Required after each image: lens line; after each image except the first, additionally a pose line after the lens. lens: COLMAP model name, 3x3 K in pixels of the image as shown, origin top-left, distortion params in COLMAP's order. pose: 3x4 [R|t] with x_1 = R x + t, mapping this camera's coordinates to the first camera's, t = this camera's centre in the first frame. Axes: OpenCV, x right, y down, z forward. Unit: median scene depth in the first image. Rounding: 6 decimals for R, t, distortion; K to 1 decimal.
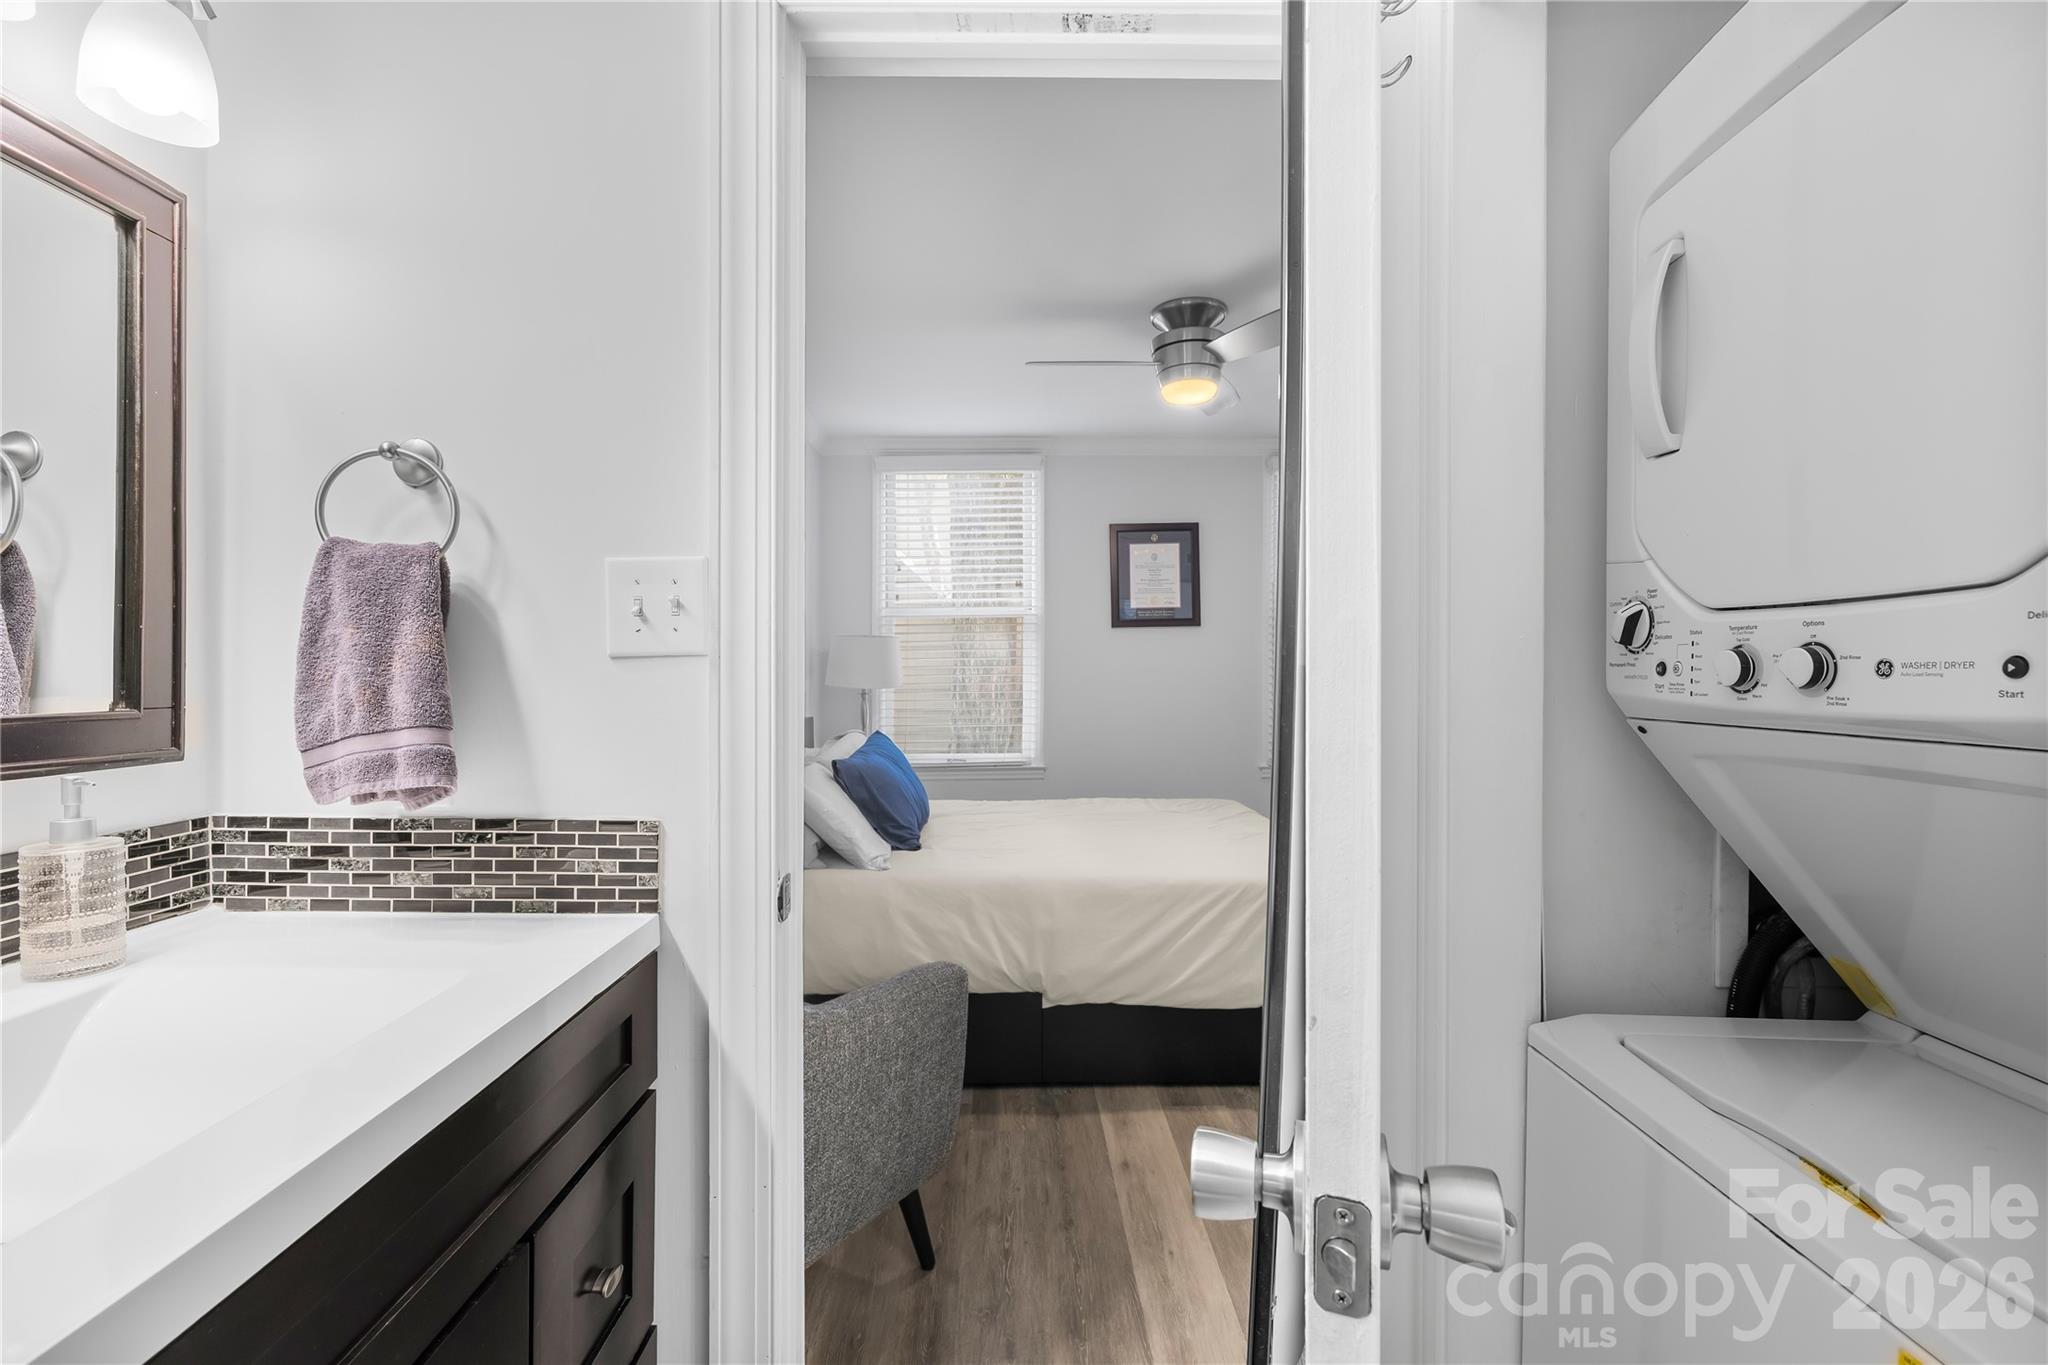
lens RADIAL K [[865.6, 0, 1008.4], [0, 865.6, 666.1], [0, 0, 1]] dist [0.000256, 0.000045]
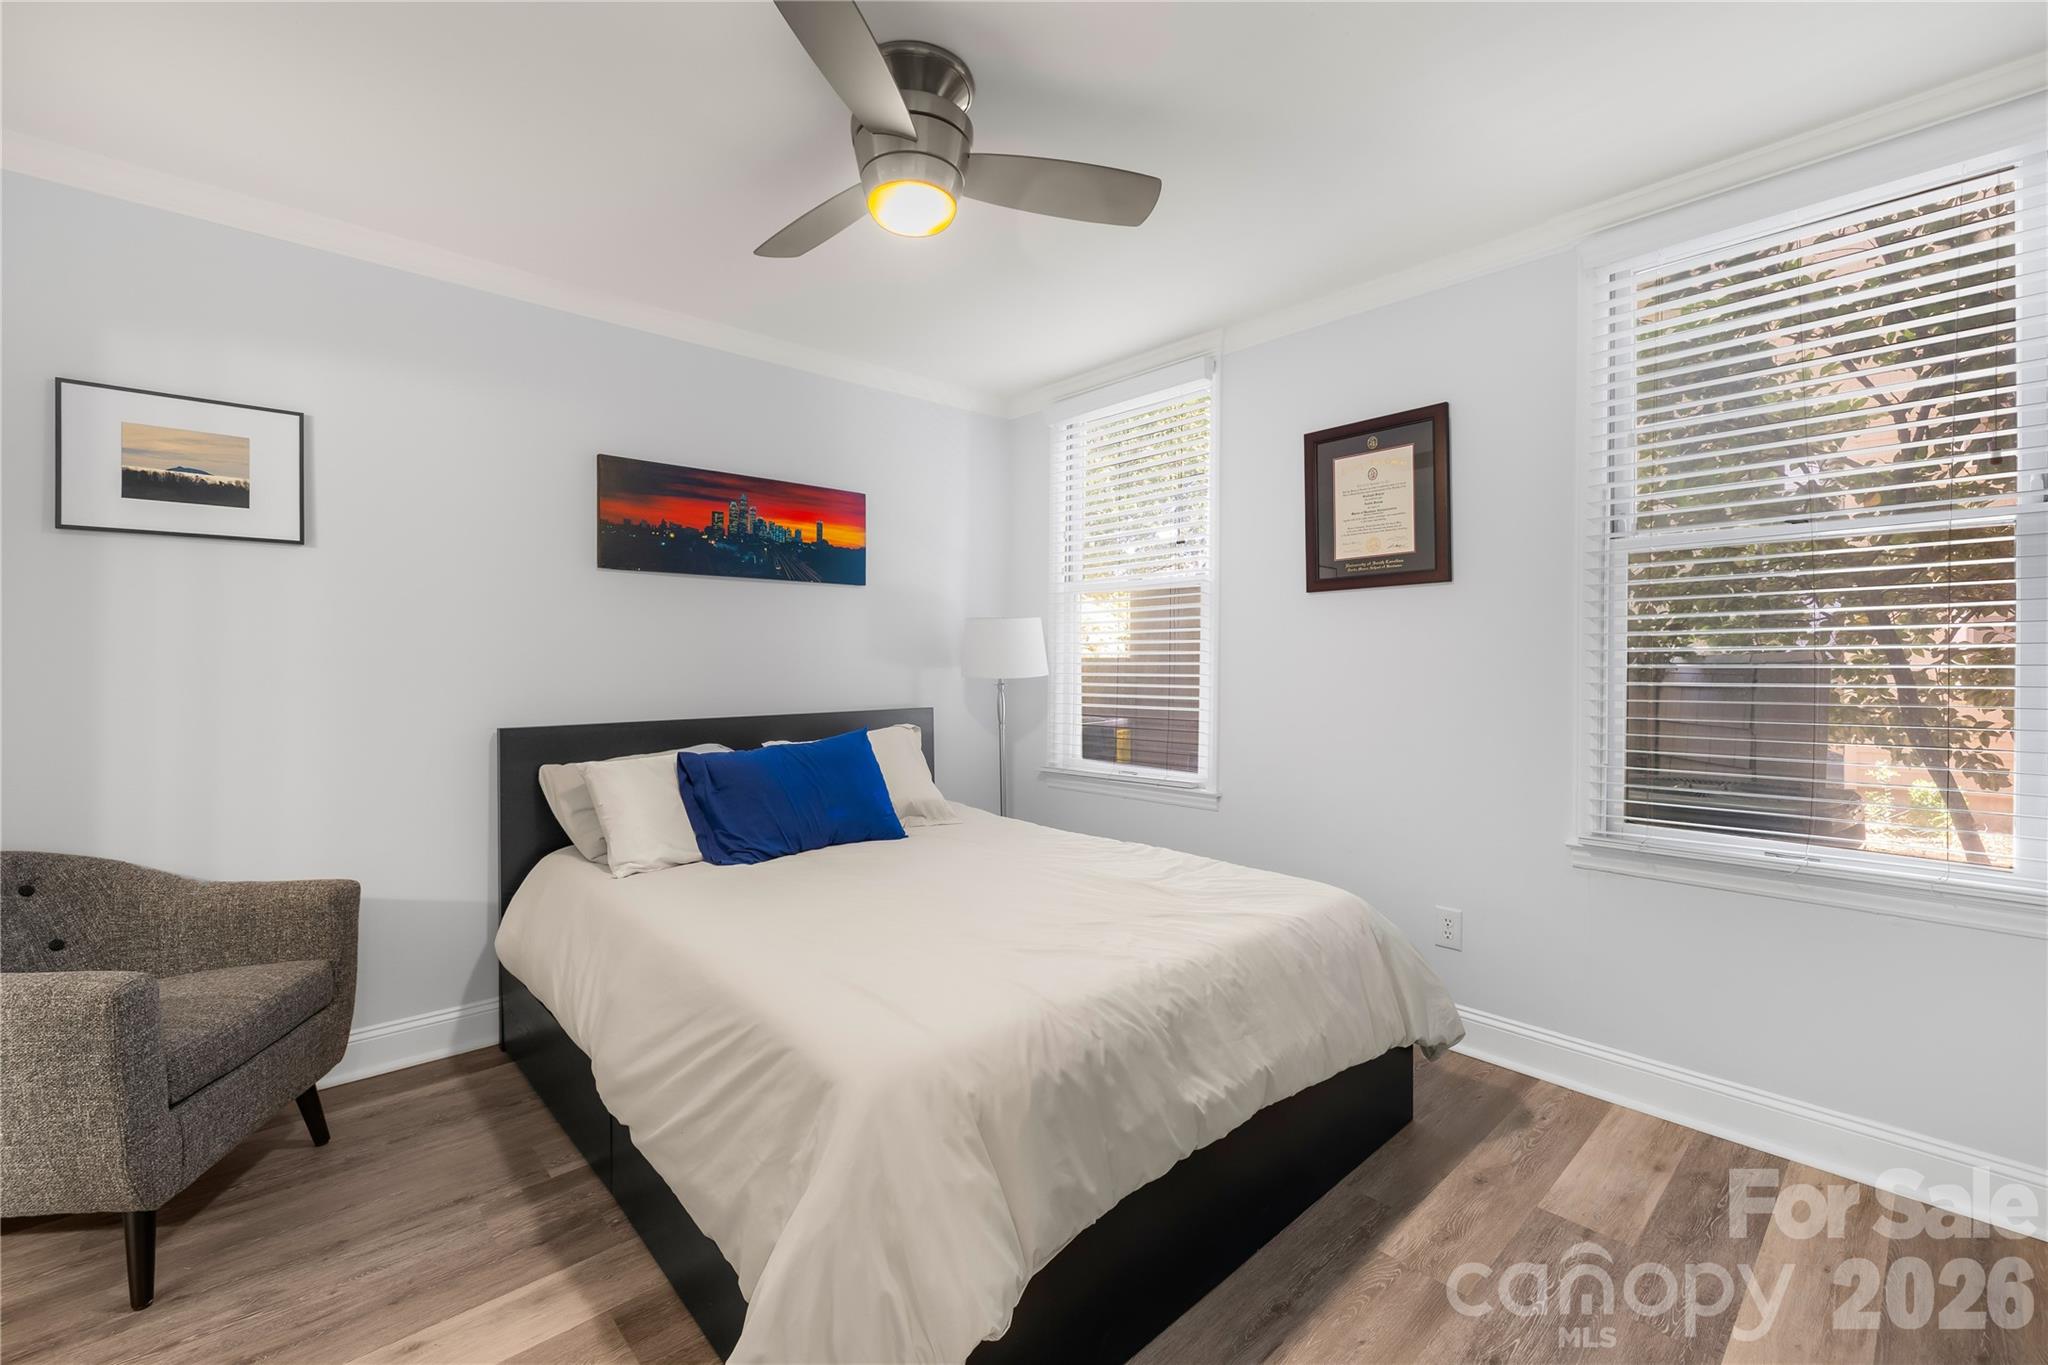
lens RADIAL K [[859.8, 0, 1017.5], [0, 859.8, 640.6], [0, 0, 1]] dist [0.000054, 0.000091]
pose [[0.665691, -0.014360, -0.746089, 0.456460], [0.002490, 0.999852, -0.017022, 0.002471], [0.746223, 0.009474, 0.665628, 0.405571]]
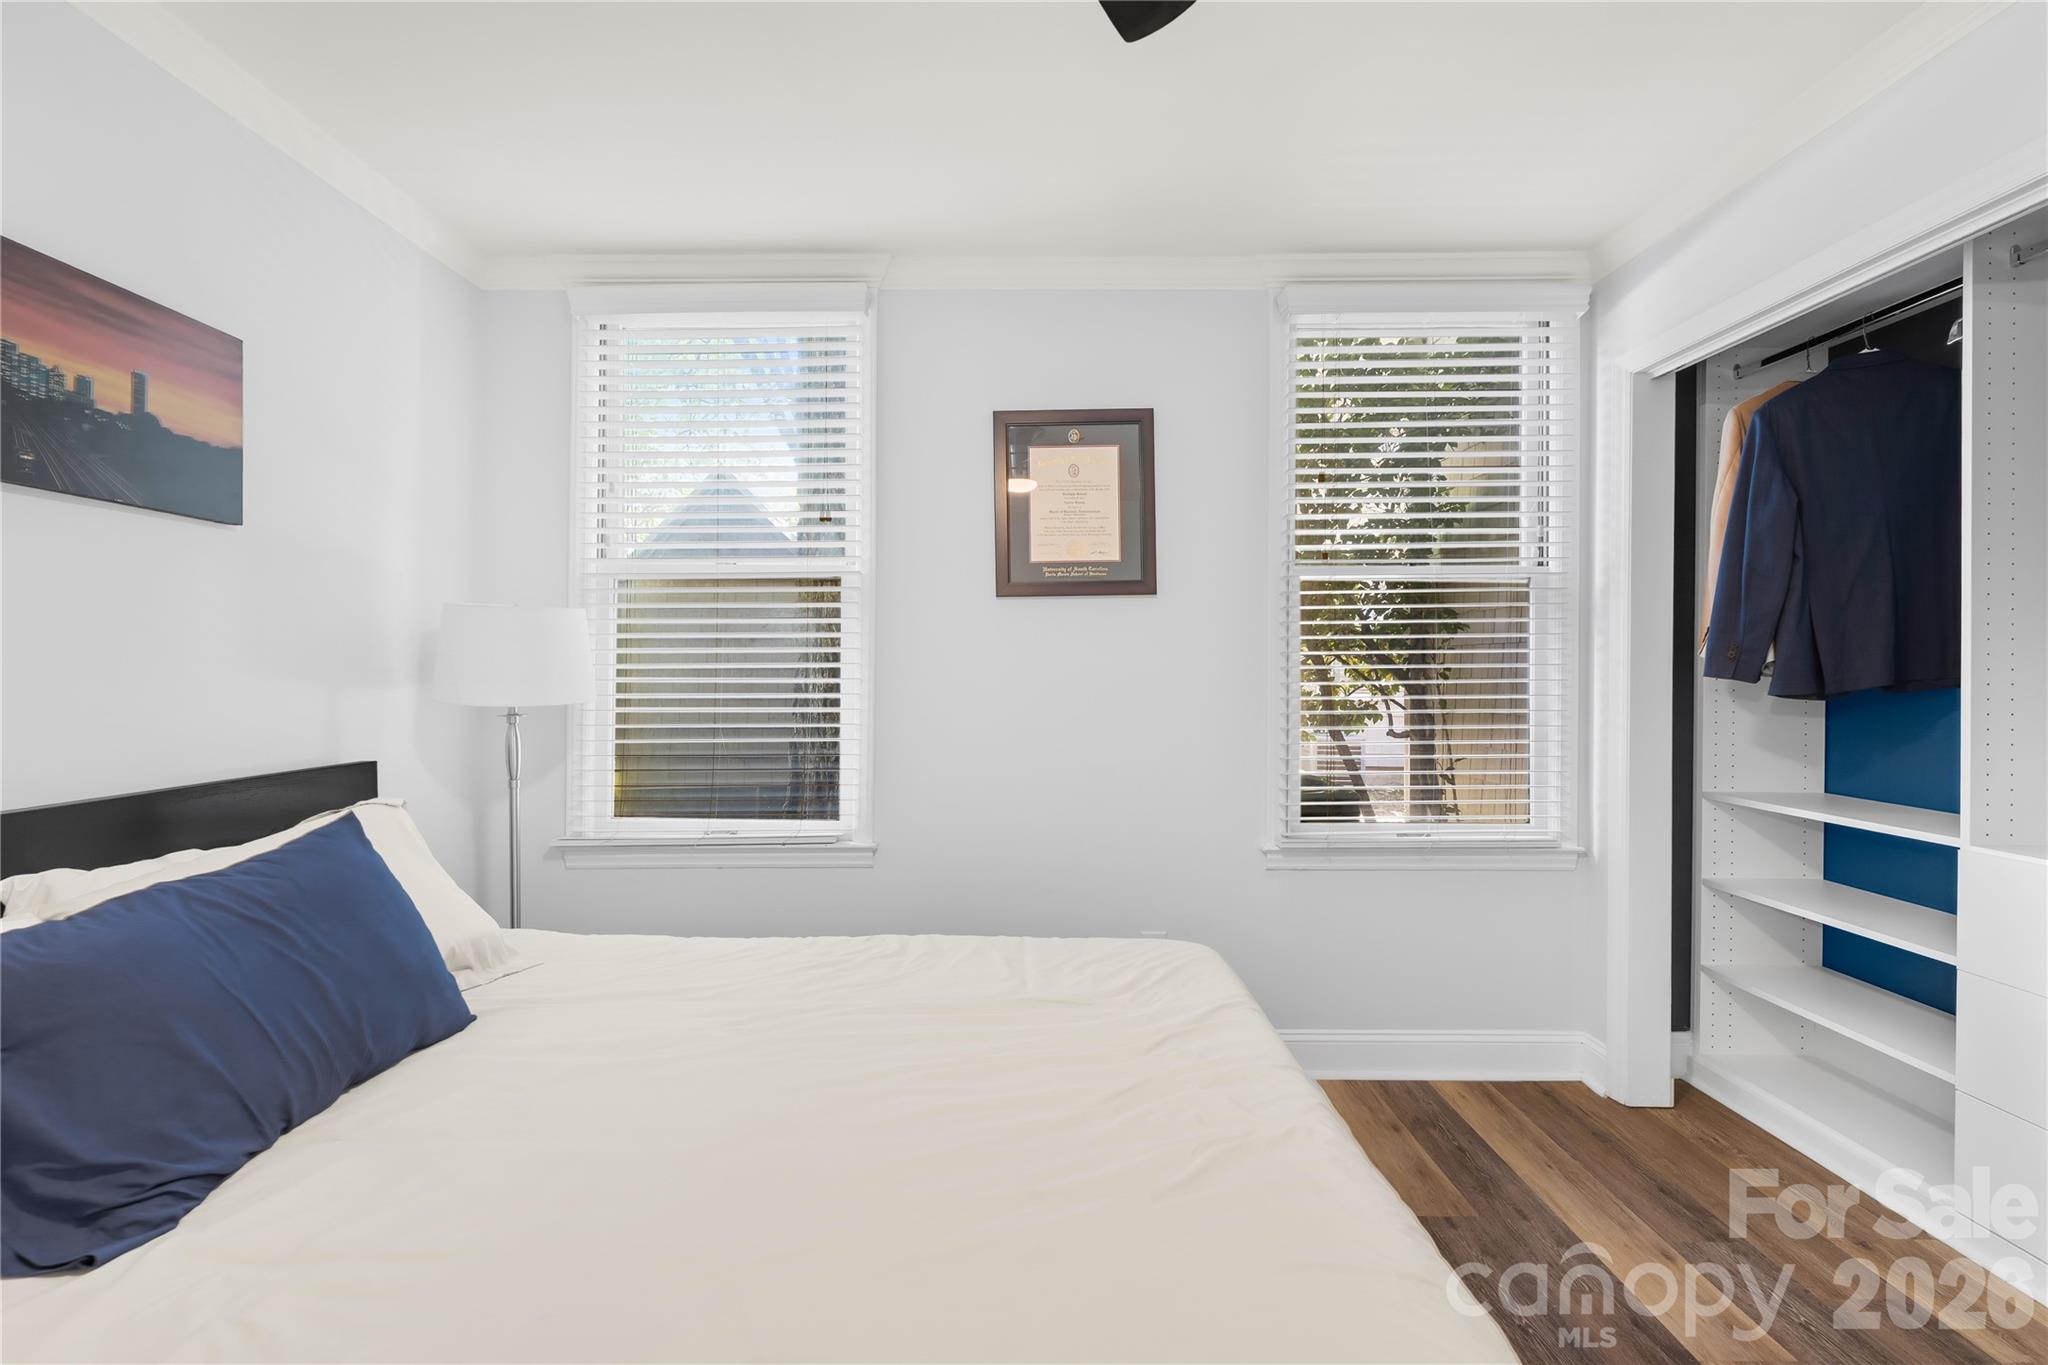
lens RADIAL K [[865.6, 0, 1008.4], [0, 865.6, 666.1], [0, 0, 1]] dist [0.000256, 0.000045]
pose [[0.999717, 0.003681, -0.023505, 0.140327], [-0.003702, 0.999993, -0.000817, 0.000820], [0.023502, 0.000903, 0.999723, 0.441024]]
